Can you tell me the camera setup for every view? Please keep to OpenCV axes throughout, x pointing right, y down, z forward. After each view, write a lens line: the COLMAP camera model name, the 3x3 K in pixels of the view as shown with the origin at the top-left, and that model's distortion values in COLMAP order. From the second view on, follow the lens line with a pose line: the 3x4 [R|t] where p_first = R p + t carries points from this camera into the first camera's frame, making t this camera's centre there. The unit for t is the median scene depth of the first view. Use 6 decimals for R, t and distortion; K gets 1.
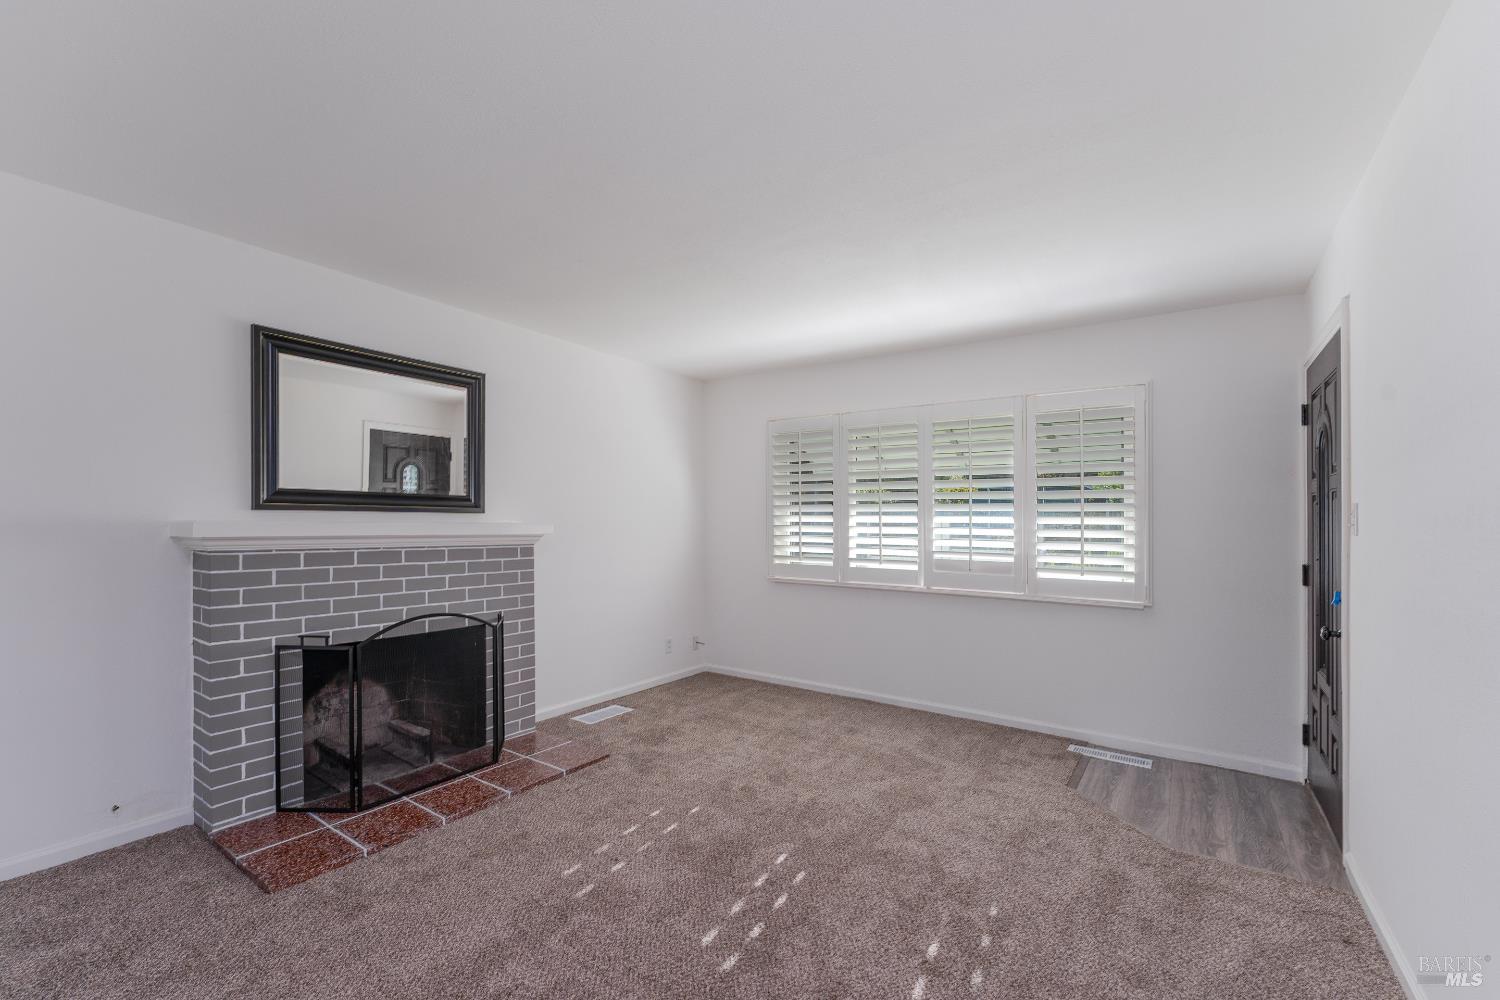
lens RADIAL K [[625.6, 0, 745.3], [0, 625.6, 513.6], [0, 0, 1]] dist [-0.000467, 0.000014]
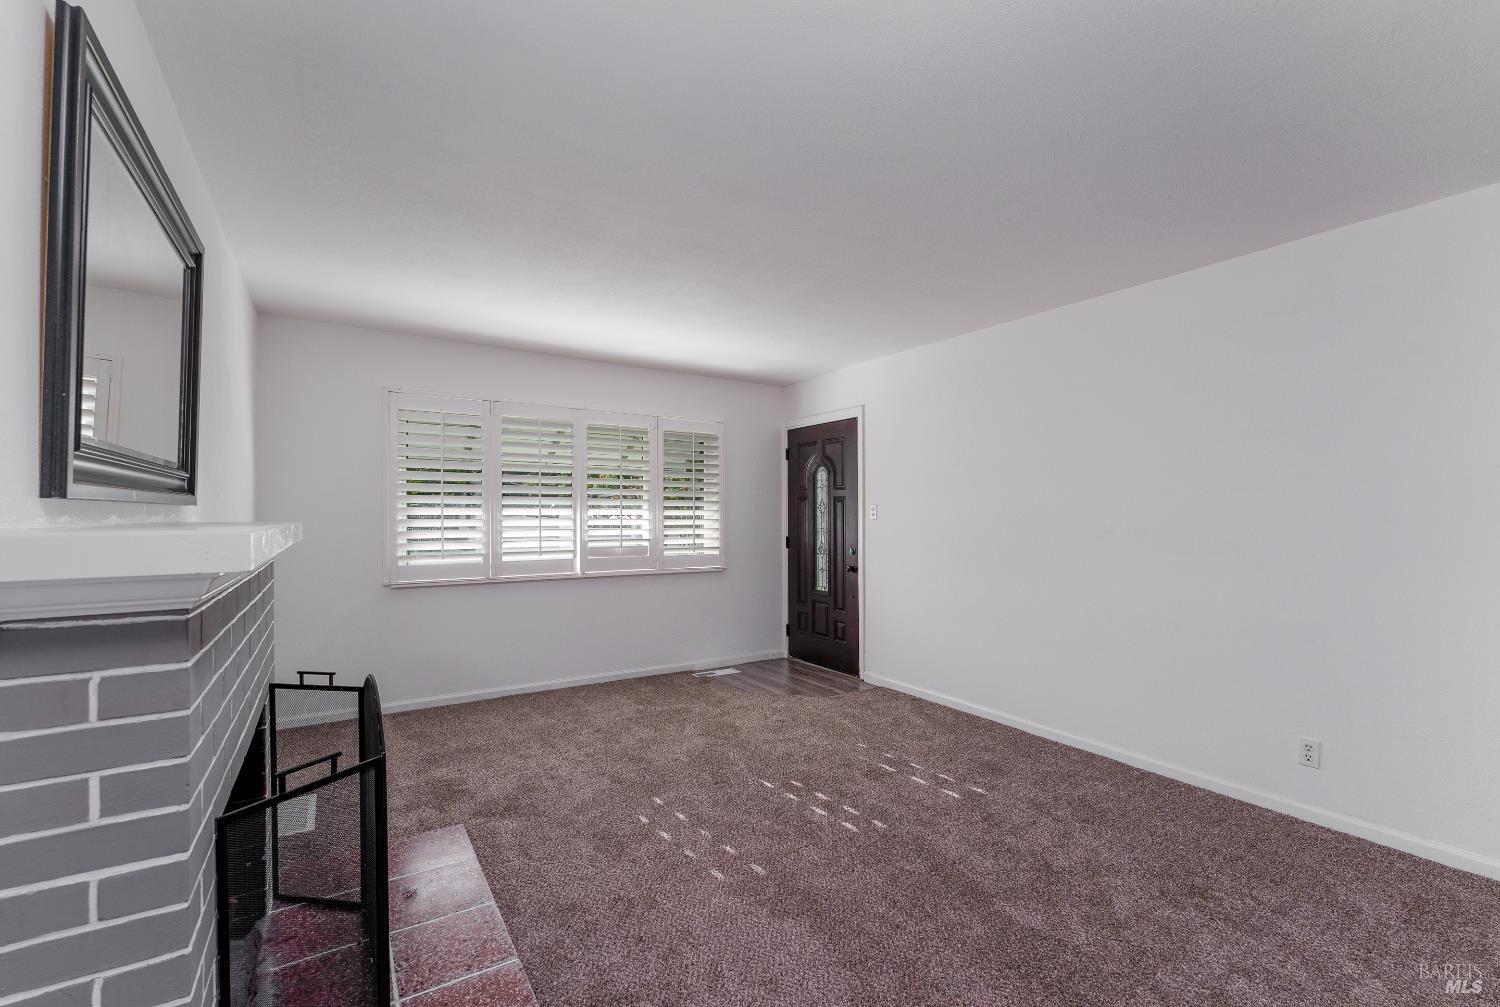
lens RADIAL K [[620.6, 0, 736.5], [0, 620.6, 498.2], [0, 0, 1]] dist [0.001722, 0.000028]
pose [[0.408242, 0.016685, 0.912721, -0.713610], [-0.006479, 0.999861, -0.015380, 0.000019], [-0.912851, 0.000365, 0.408293, 0.355085]]
